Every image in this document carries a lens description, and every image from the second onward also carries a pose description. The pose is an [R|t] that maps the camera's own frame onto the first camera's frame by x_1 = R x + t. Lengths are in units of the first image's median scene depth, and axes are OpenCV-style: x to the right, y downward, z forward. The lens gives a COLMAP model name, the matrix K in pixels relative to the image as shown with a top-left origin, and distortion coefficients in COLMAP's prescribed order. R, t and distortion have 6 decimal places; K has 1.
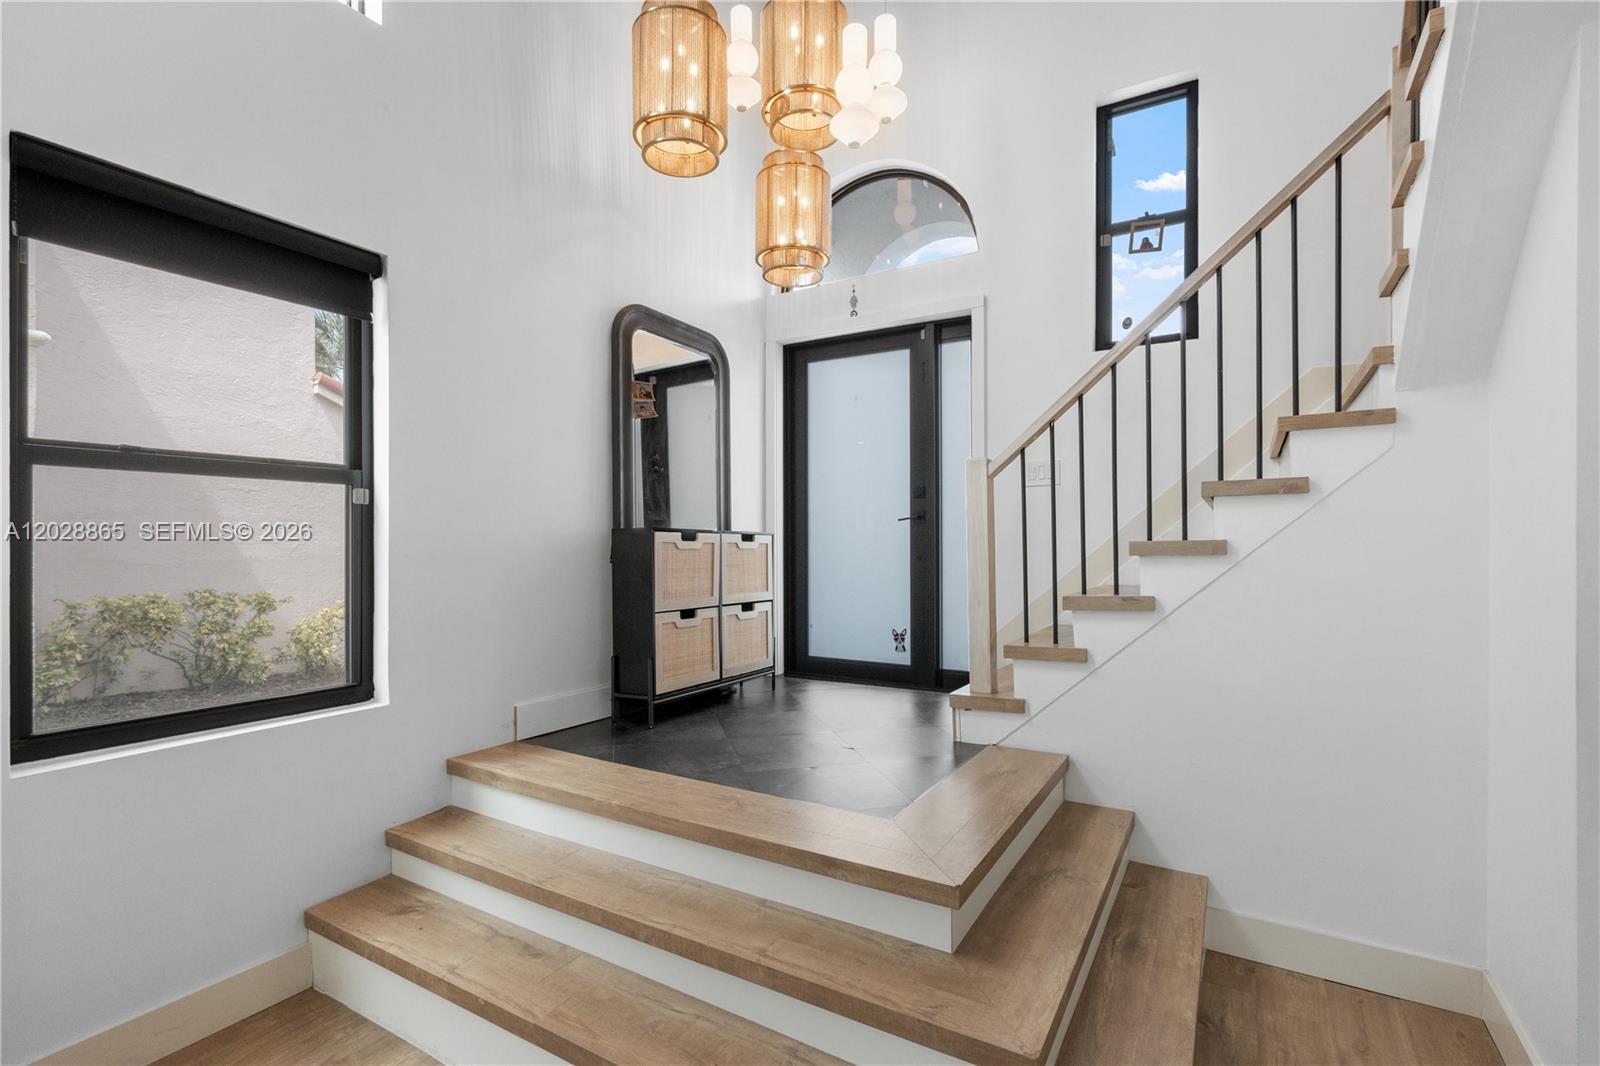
lens RADIAL K [[734.7, 0, 793.8], [0, 734.7, 540.3], [0, 0, 1]] dist [-0.003939, 0.000210]
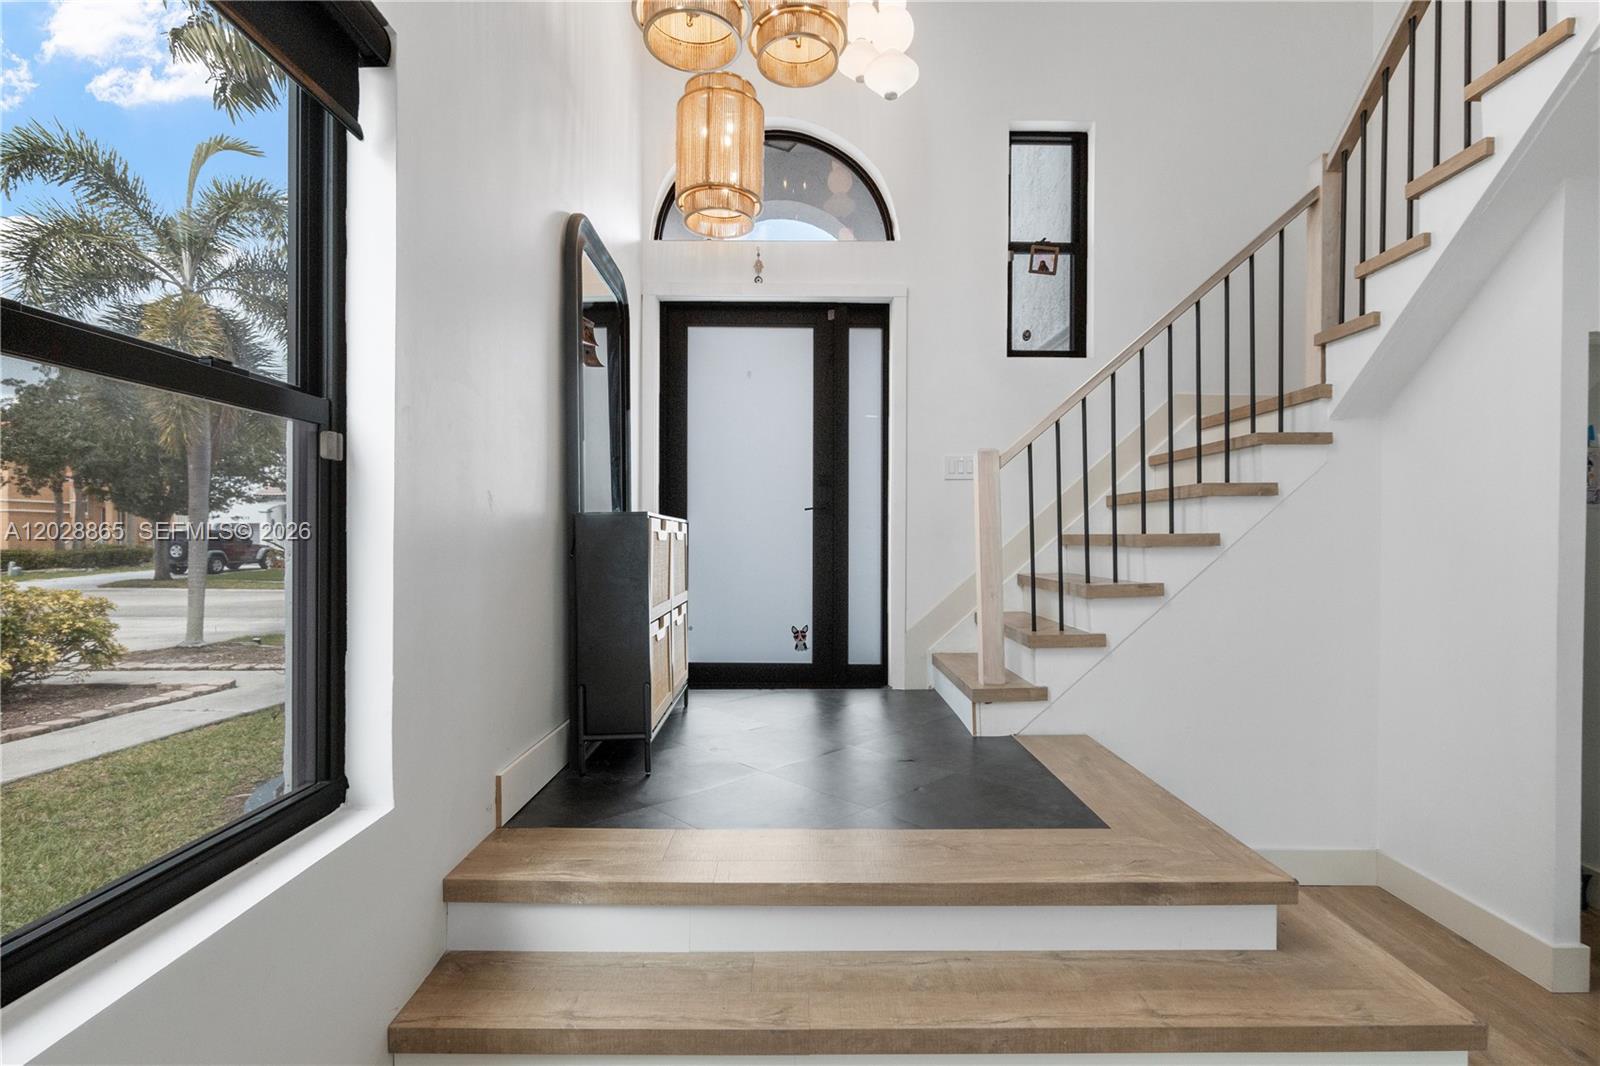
lens RADIAL K [[734.7, 0, 801.4], [0, 734.7, 535.3], [0, 0, 1]] dist [-0.003939, 0.000210]
pose [[0.851995, 0.004695, 0.523529, -0.478658], [-0.007448, 0.999967, 0.003152, 0.003073], [-0.523497, -0.006585, 0.852002, 0.279212]]
